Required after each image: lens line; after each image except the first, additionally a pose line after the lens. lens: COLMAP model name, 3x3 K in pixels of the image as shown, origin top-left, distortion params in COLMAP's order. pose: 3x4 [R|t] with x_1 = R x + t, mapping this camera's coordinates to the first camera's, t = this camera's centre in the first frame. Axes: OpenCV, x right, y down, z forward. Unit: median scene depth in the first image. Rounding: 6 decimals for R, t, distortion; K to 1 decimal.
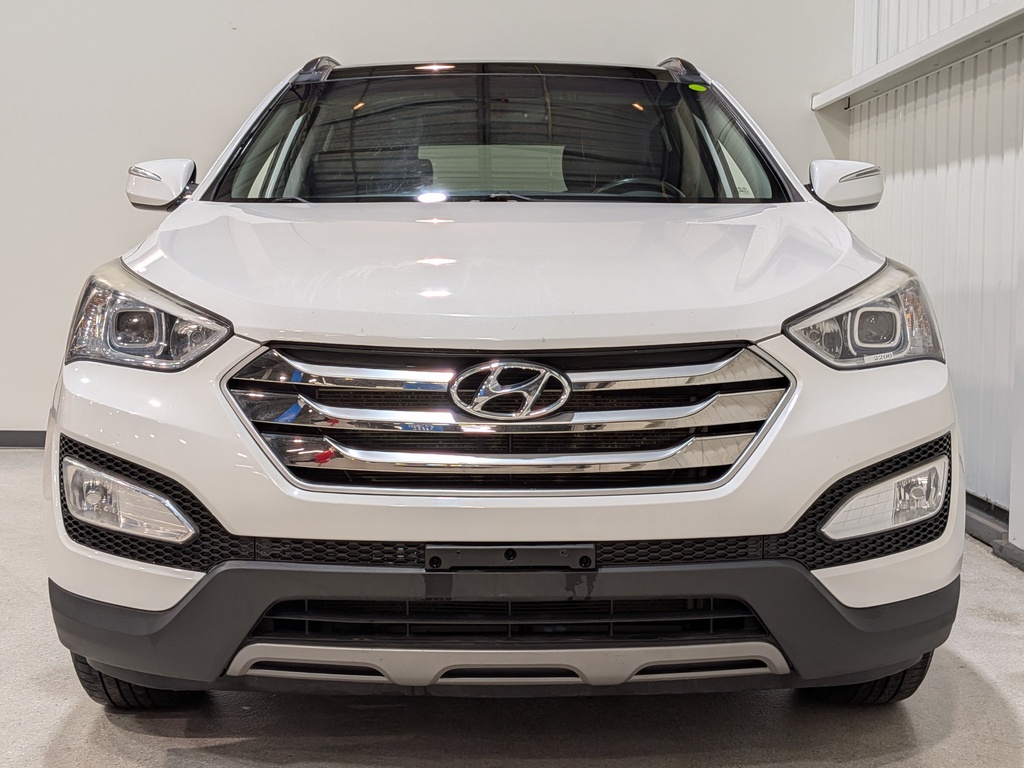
lens RADIAL K [[755.8, 0, 509.3], [0, 755.8, 387.2], [0, 0, 1]] dist [0.053205, -0.099385]
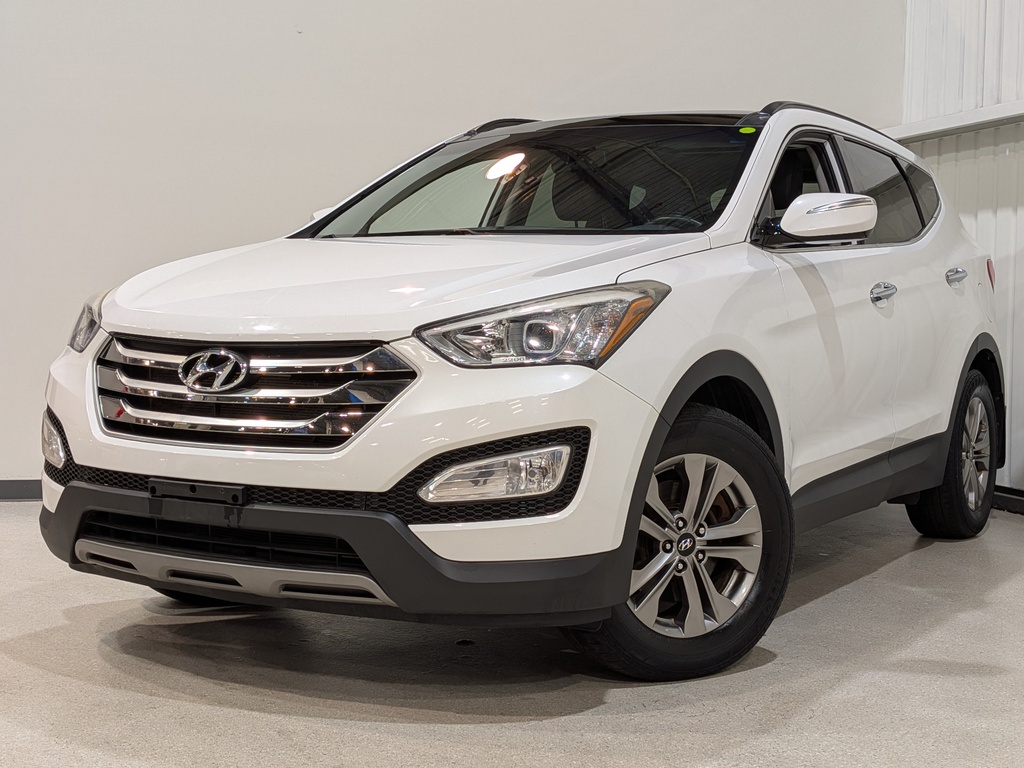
lens RADIAL K [[755.8, 0, 515.5], [0, 755.8, 384.0], [0, 0, 1]] dist [0.053205, -0.099385]
pose [[0.953848, 0.051063, -0.295917, 0.925621], [-0.045557, 0.998637, 0.025475, -0.031926], [0.296815, -0.010818, 0.954874, -0.144314]]
